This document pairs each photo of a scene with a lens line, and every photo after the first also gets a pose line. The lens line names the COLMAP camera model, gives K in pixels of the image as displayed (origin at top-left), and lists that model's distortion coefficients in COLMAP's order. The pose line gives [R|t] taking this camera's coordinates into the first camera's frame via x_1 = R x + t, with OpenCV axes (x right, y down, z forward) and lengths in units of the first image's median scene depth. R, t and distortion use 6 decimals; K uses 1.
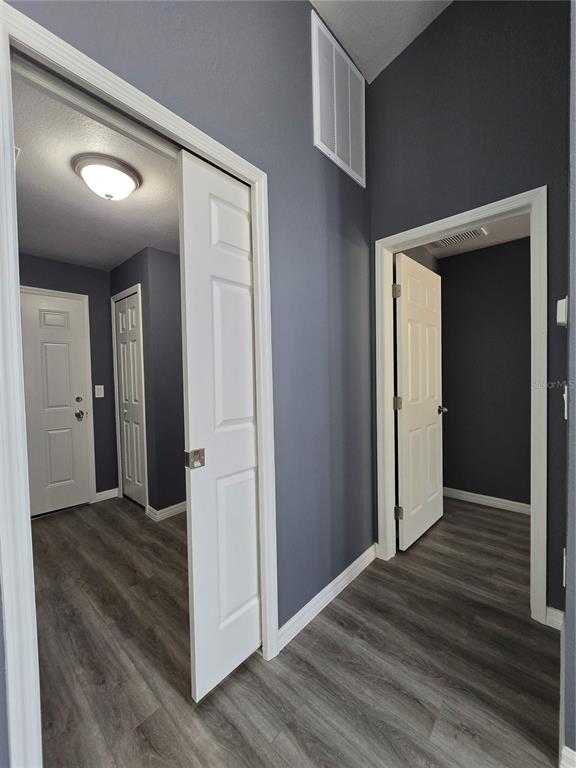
lens RADIAL K [[315.1, 0, 286.5], [0, 315.1, 384.7], [0, 0, 1]] dist [-0.001509, 0.000094]
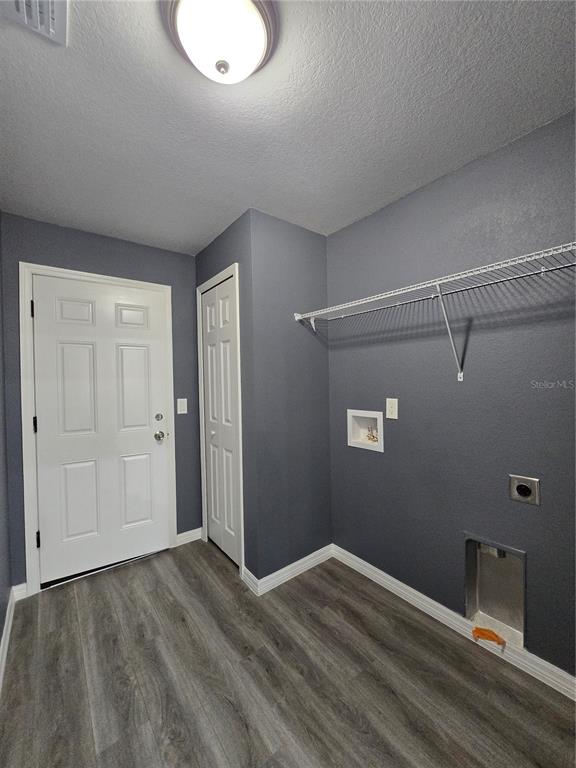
lens RADIAL K [[315.1, 0, 288.8], [0, 315.1, 385.7], [0, 0, 1]] dist [-0.001509, 0.000094]
pose [[0.984082, 0.008241, -0.177524, -0.201637], [-0.009785, 0.999922, -0.007825, -0.028728], [0.177445, 0.009438, 0.984085, 0.283666]]
